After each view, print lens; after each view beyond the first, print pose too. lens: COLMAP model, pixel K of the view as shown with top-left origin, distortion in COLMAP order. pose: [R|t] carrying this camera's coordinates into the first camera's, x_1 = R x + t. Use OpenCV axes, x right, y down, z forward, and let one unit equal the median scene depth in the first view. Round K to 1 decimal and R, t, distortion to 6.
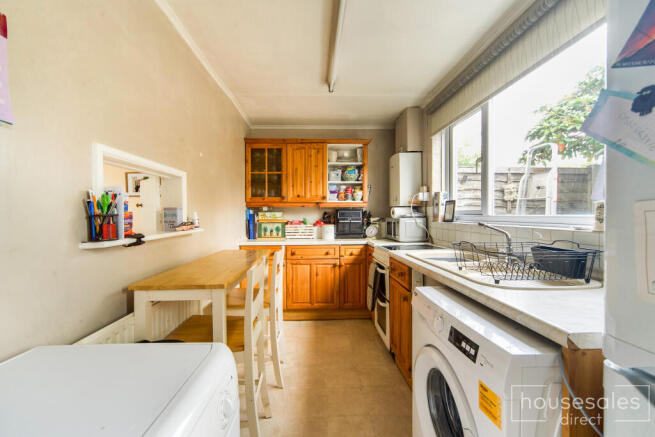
lens RADIAL K [[245.4, 0, 324.5], [0, 245.4, 222.2], [0, 0, 1]] dist [-0.000305, 0.000029]
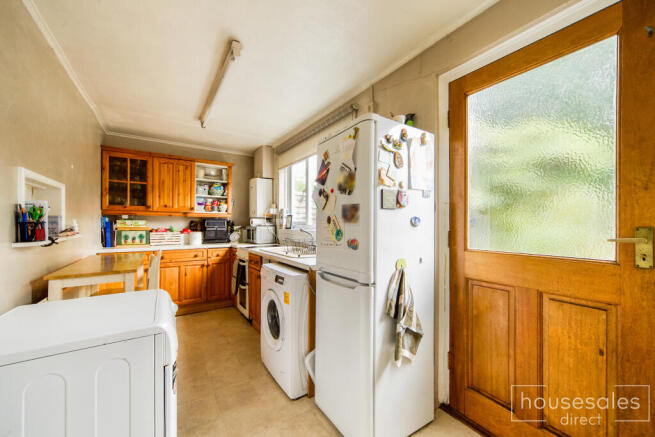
lens RADIAL K [[245.4, 0, 324.5], [0, 245.4, 222.2], [0, 0, 1]] dist [-0.000305, 0.000029]
pose [[0.851450, 0.013231, 0.524269, -0.076820], [0.005870, 0.999379, -0.034754, 0.008250], [-0.524403, 0.032669, 0.850843, -0.314485]]
